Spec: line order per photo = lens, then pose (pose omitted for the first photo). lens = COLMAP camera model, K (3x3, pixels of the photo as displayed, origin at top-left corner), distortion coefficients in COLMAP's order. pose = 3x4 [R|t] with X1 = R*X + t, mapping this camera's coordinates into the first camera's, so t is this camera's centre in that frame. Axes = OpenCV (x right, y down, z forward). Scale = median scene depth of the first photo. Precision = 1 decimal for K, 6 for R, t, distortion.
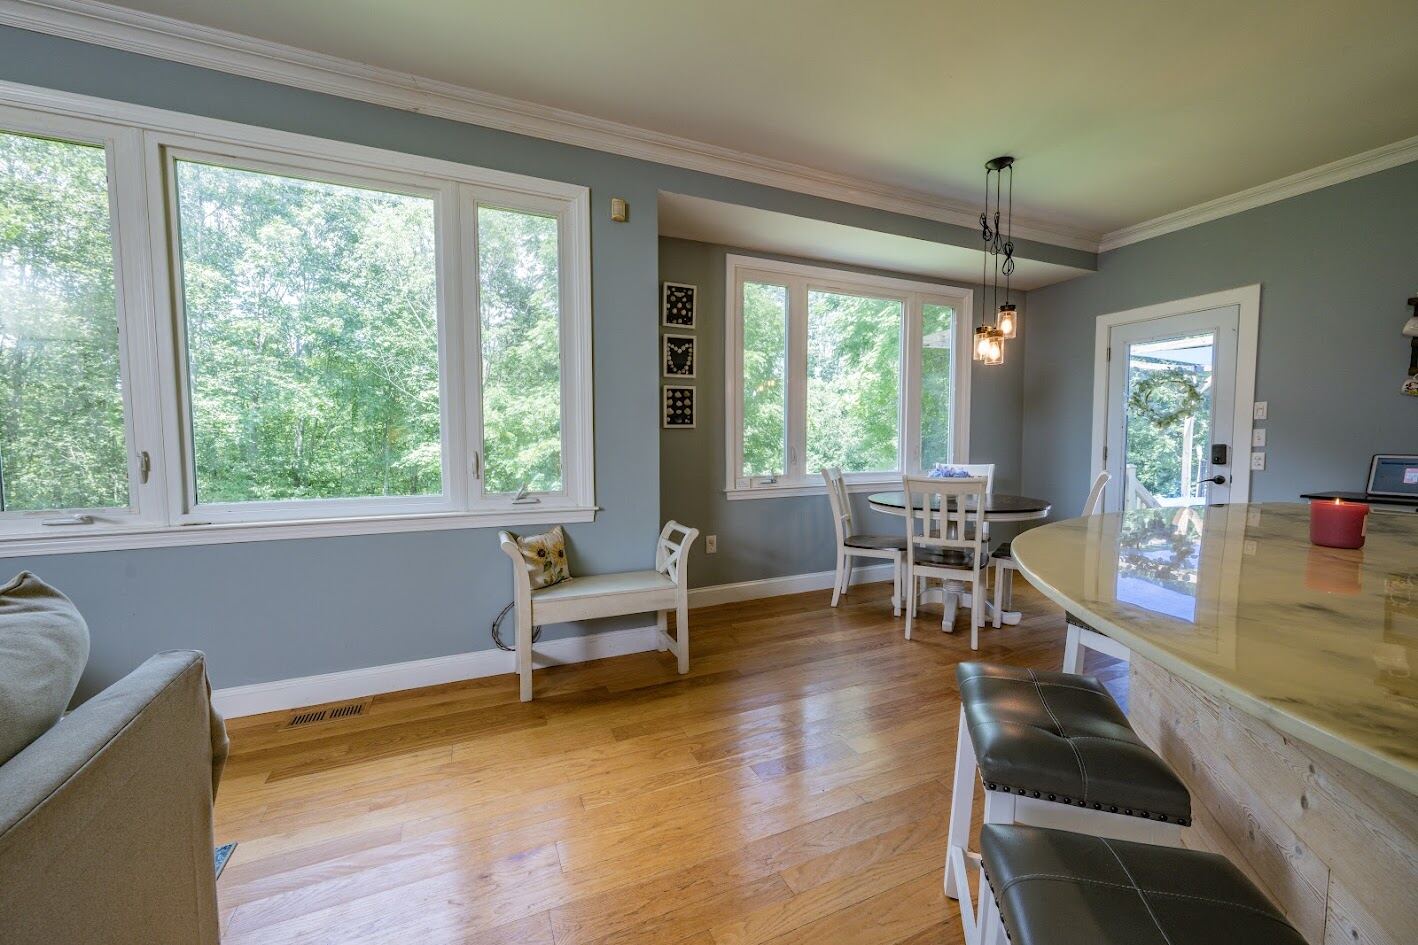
lens RADIAL K [[552.9, 0, 709.0], [0, 552.9, 472.5], [0, 0, 1]] dist [0.000254, -0.000245]
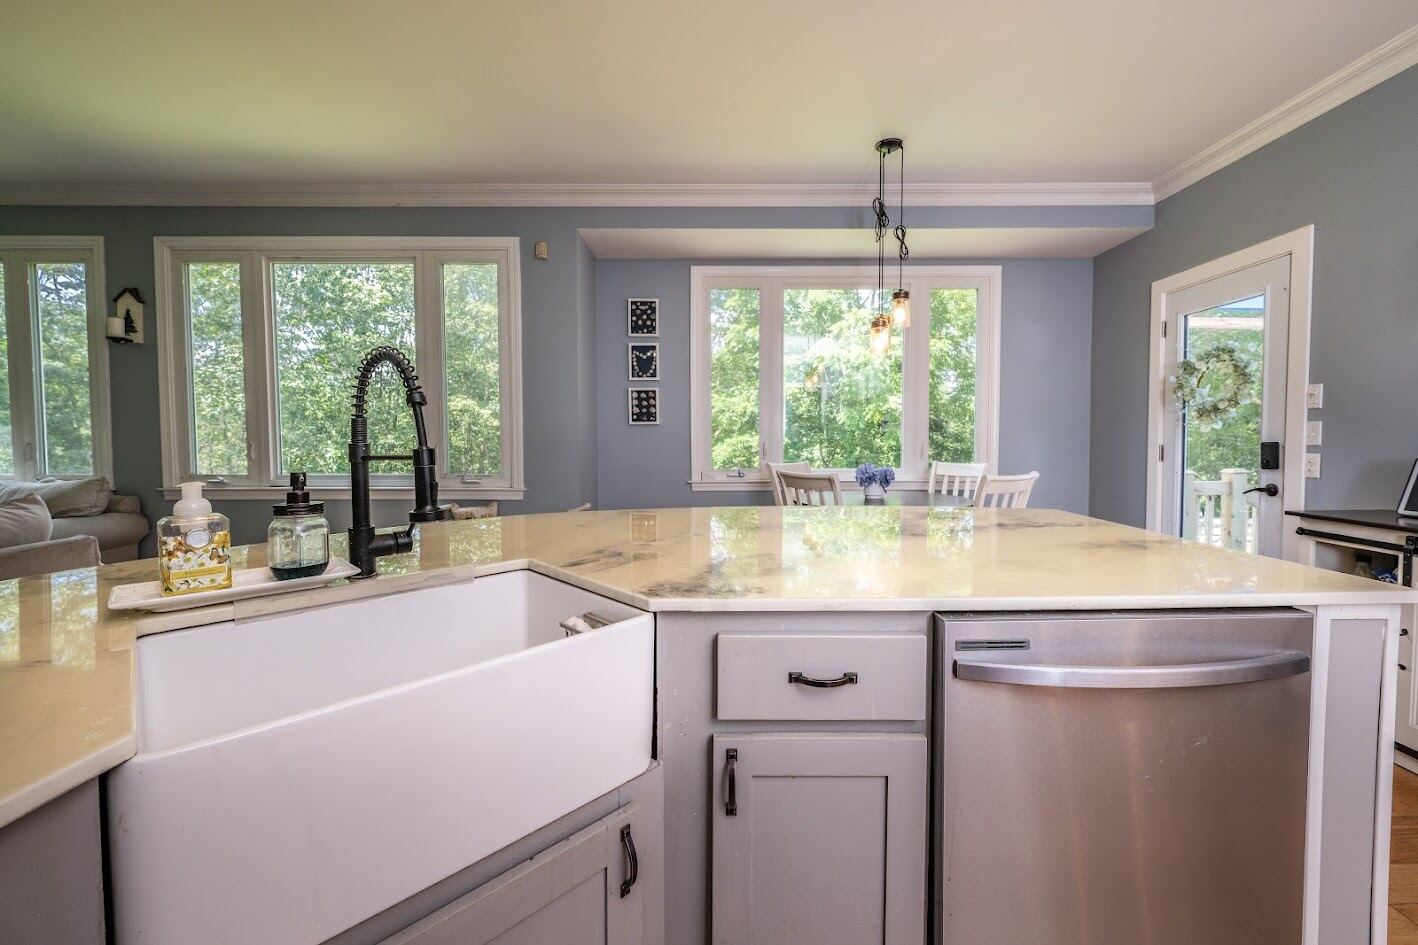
lens RADIAL K [[563.5, 0, 730.6], [0, 563.5, 458.4], [0, 0, 1]] dist [0.000877, -0.000021]
pose [[0.917889, 0.017897, -0.396434, 0.571645], [-0.025477, 0.999579, -0.013861, 0.000049], [0.396019, 0.022823, 0.917959, 0.011427]]
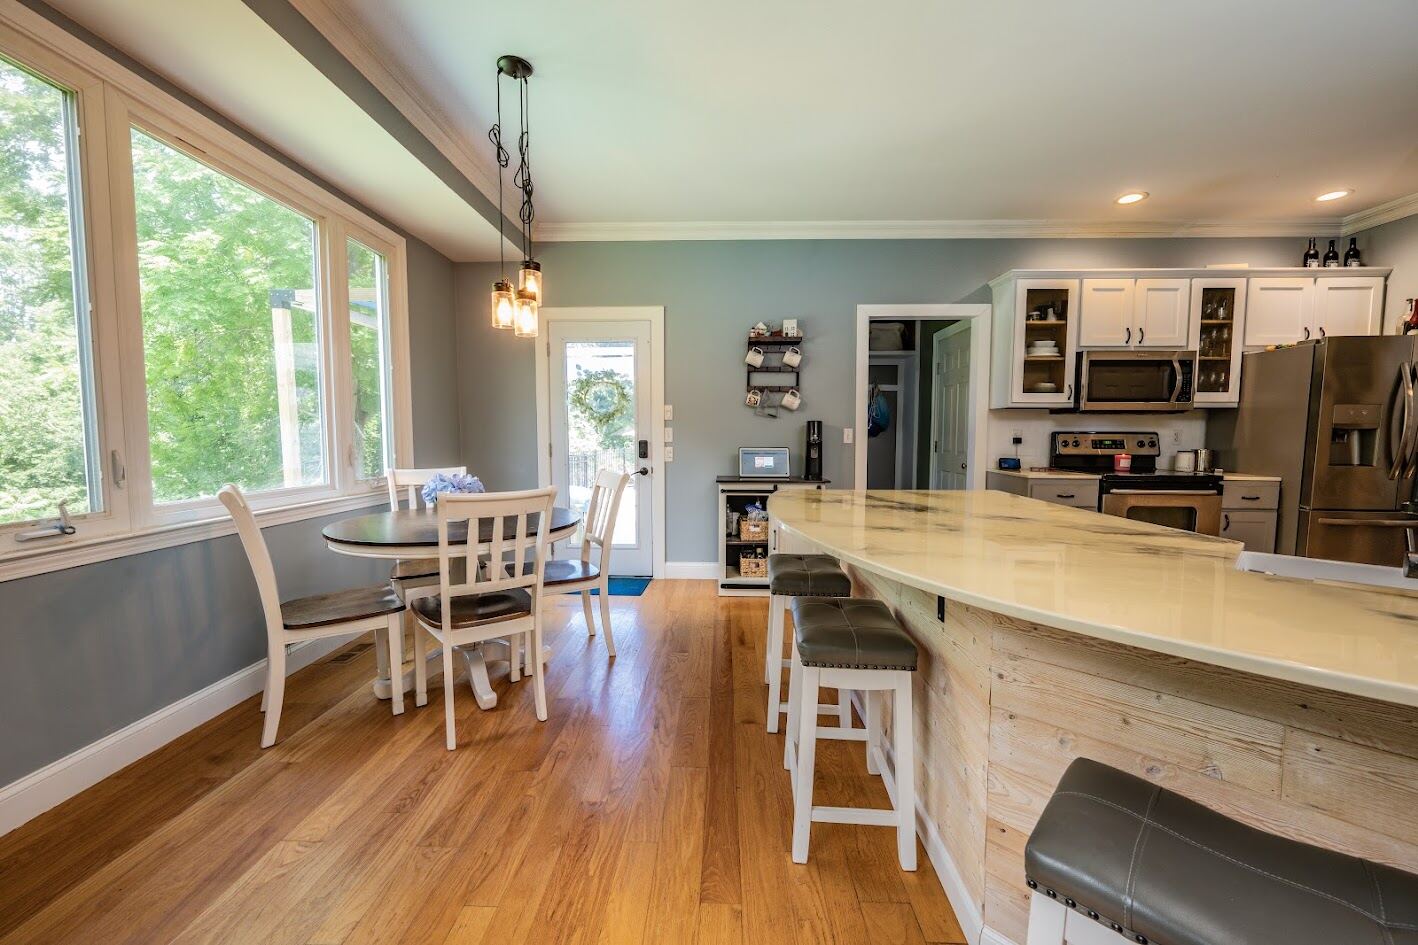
lens RADIAL K [[552.9, 0, 709.0], [0, 552.9, 472.5], [0, 0, 1]] dist [0.000254, -0.000245]
pose [[0.431789, -0.057541, 0.900138, -0.059413], [0.051709, 0.997901, 0.038986, -0.022598], [-0.900491, 0.029712, 0.433858, 0.391453]]
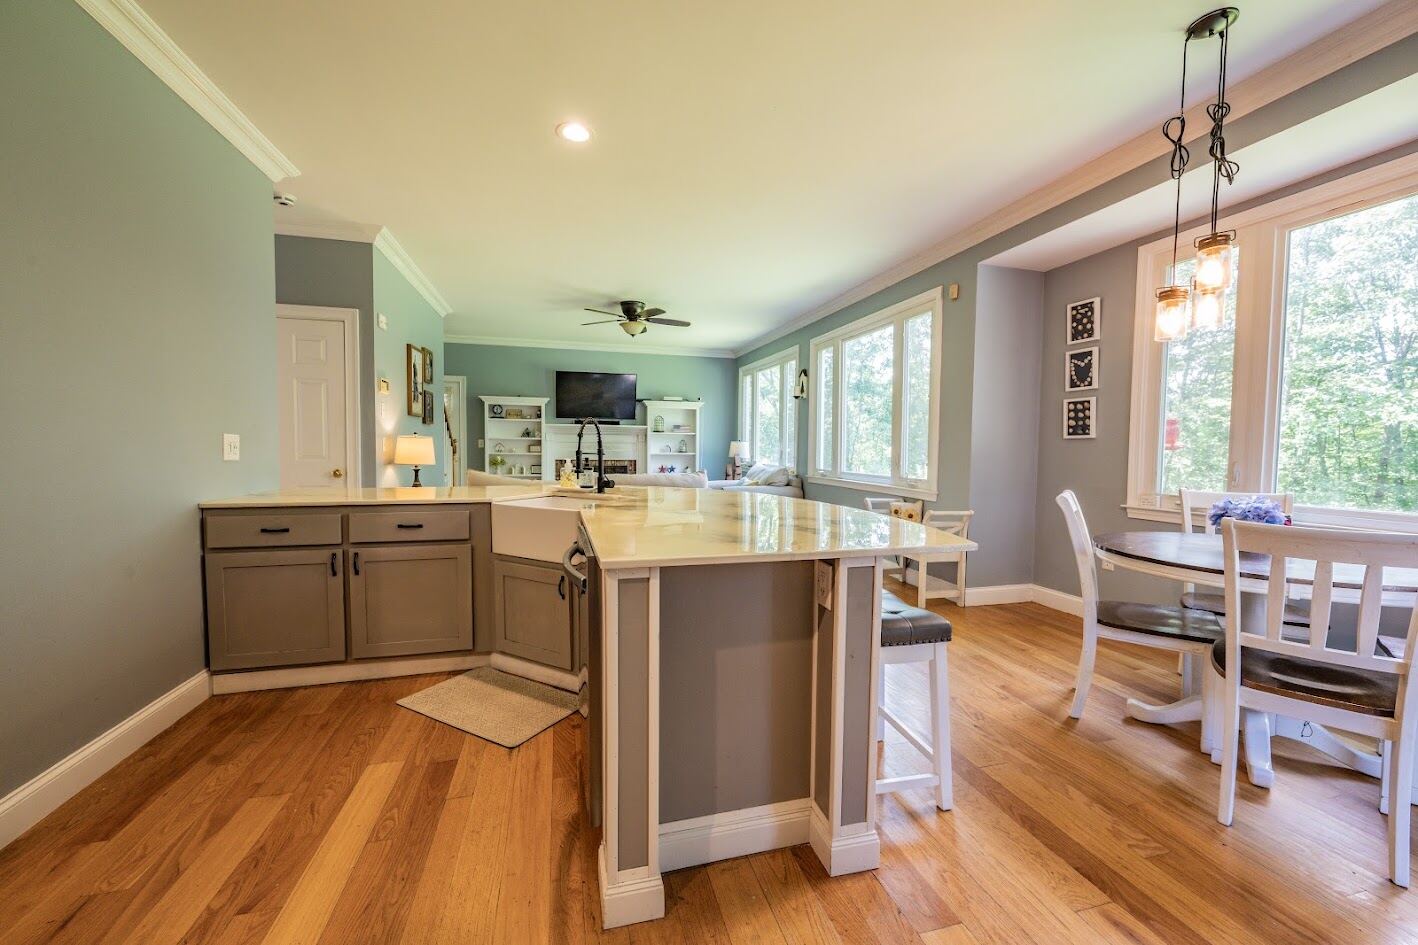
lens RADIAL K [[552.9, 0, 709.0], [0, 552.9, 472.5], [0, 0, 1]] dist [0.000254, -0.000245]
pose [[-0.147612, 0.049150, -0.987823, 1.087766], [-0.067968, 0.995899, 0.059709, -0.031642], [0.986707, 0.075955, -0.143666, 0.470373]]
